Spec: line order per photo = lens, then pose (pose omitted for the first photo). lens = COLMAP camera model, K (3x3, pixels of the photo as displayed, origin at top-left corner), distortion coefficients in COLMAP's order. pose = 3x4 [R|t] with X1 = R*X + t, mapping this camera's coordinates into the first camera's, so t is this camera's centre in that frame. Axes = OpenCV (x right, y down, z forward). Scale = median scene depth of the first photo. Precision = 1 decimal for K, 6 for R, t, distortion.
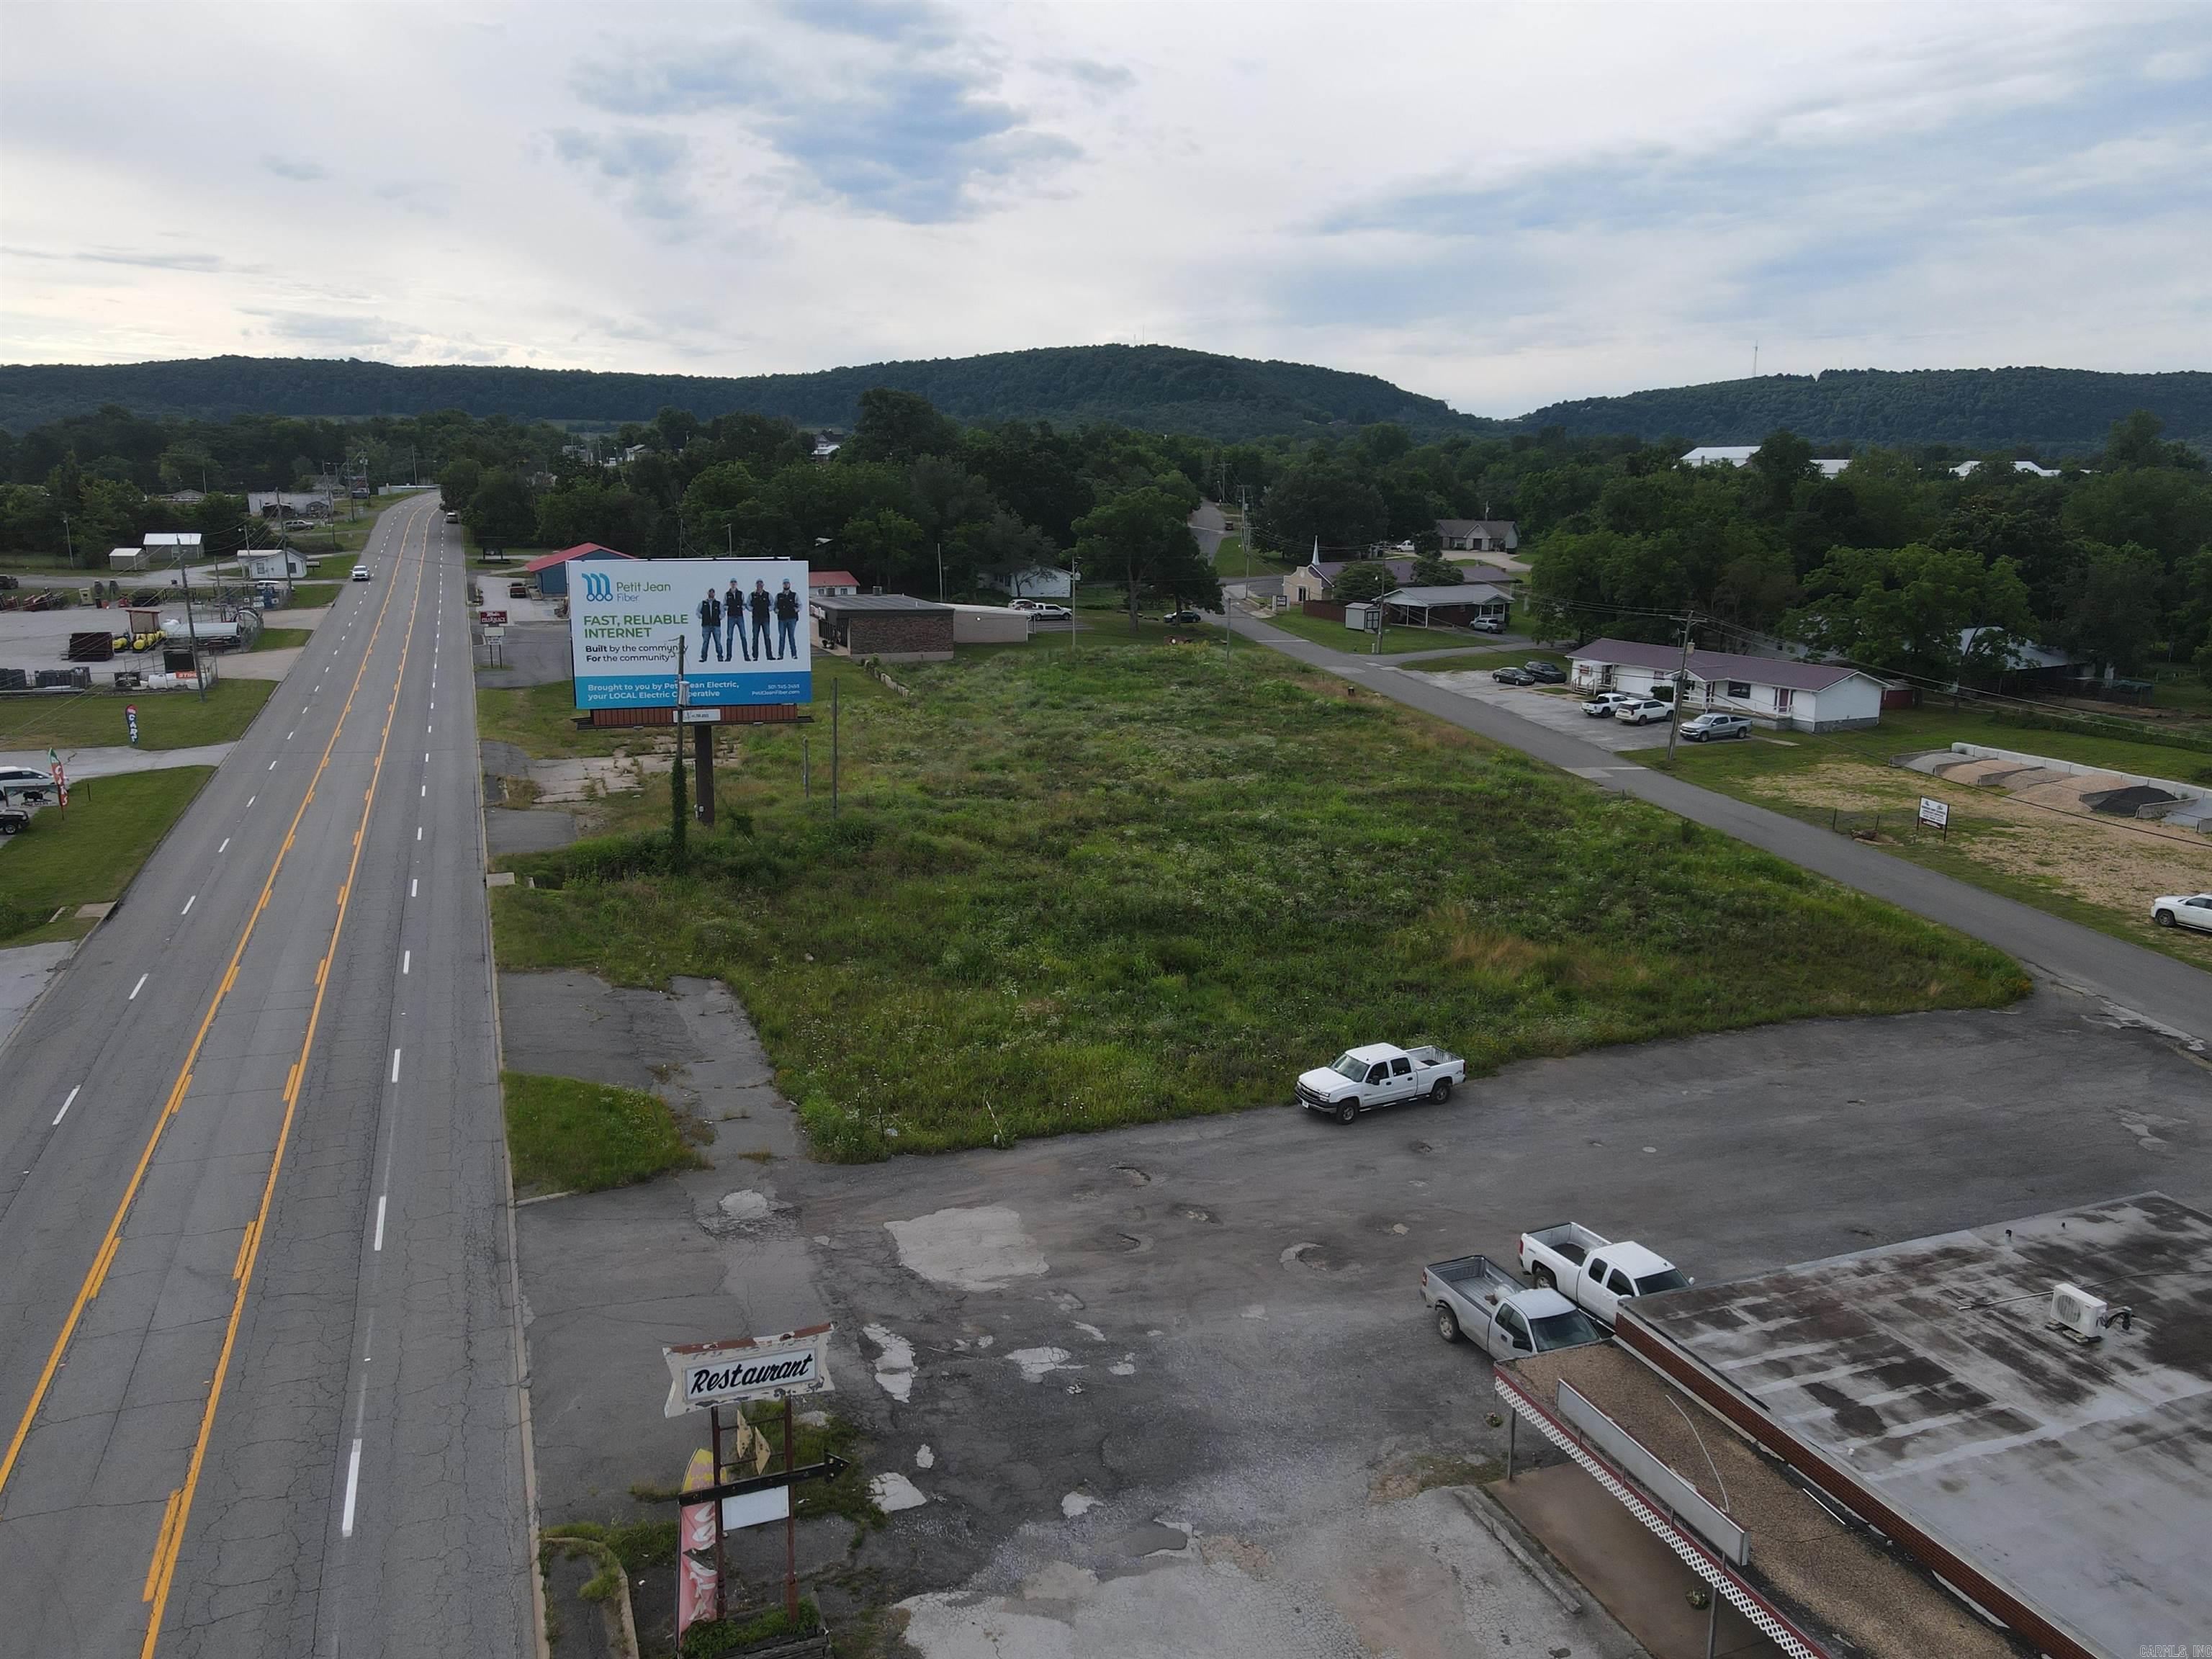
lens RADIAL K [[1634.8, 0, 1106.0], [0, 1634.8, 829.5], [0, 0, 1]] dist [0.052621, 0.003820]
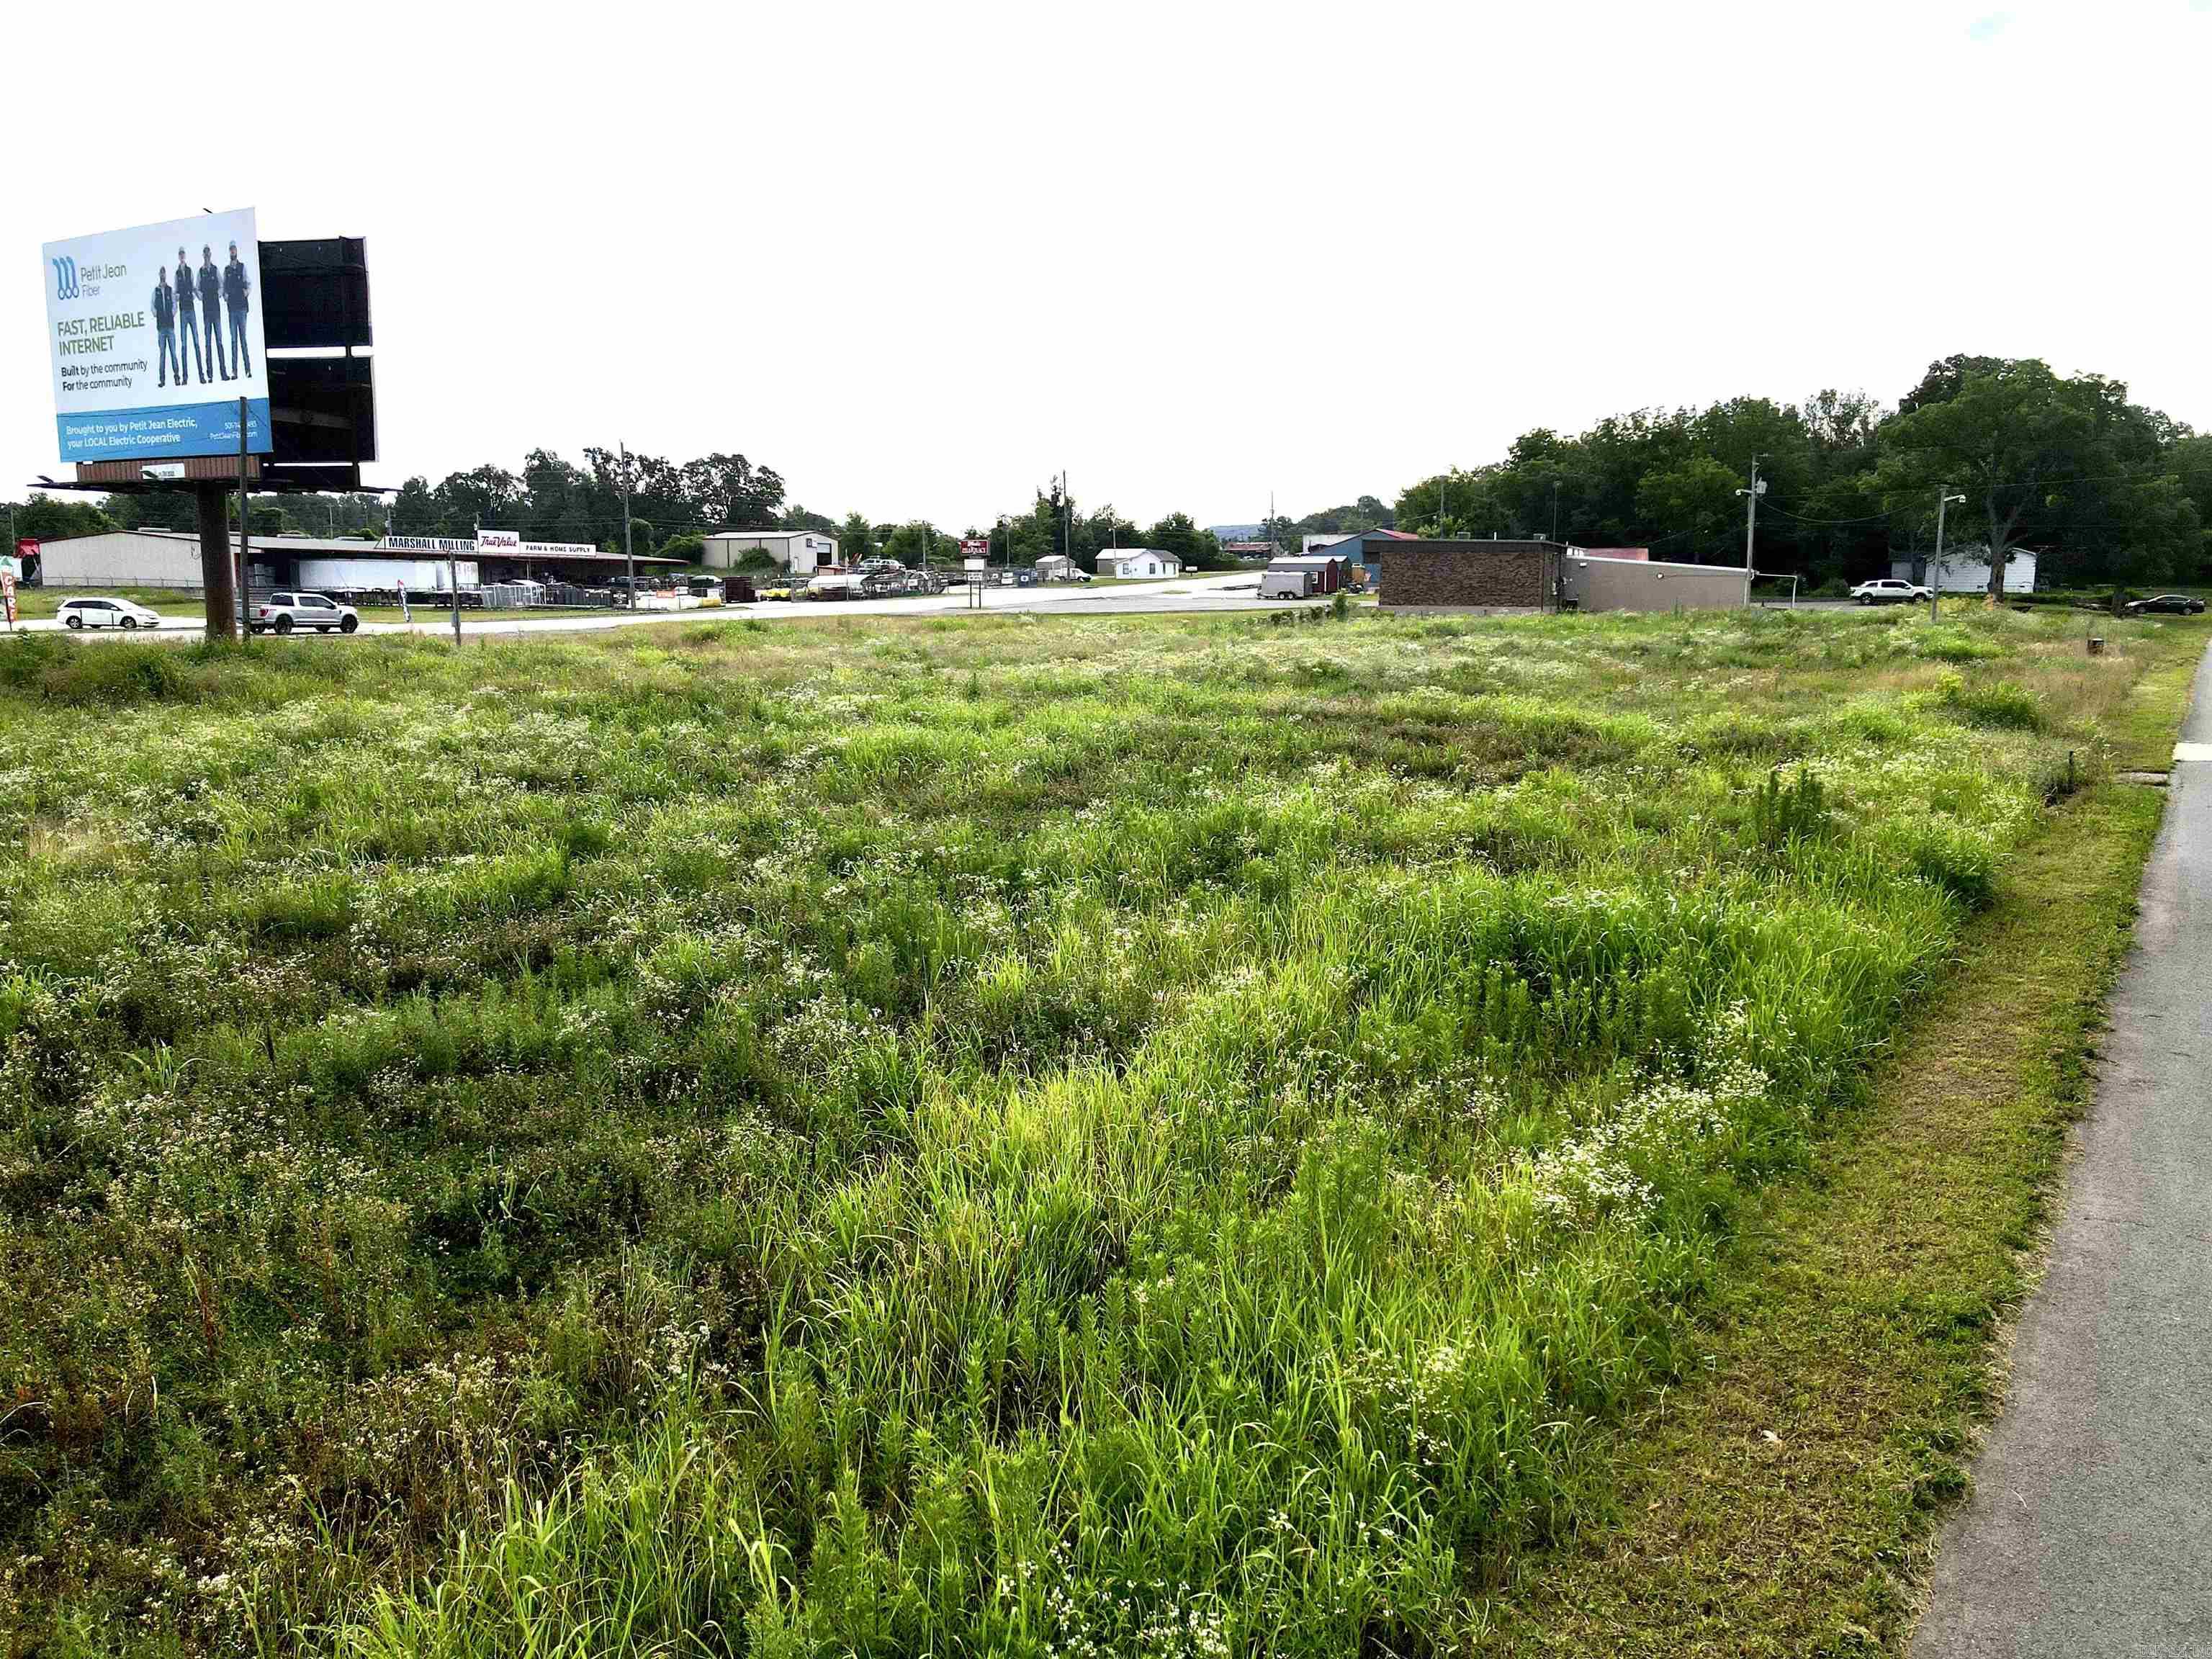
lens RADIAL K [[1615.9, 0, 1106.0], [0, 1615.9, 829.5], [0, 0, 1]] dist [0.015489, 0.006710]
pose [[0.687657, 0.098429, -0.719333, 0.483607], [-0.155589, 0.987728, -0.013583, 0.019994], [0.709169, 0.121261, 0.694533, 0.842935]]
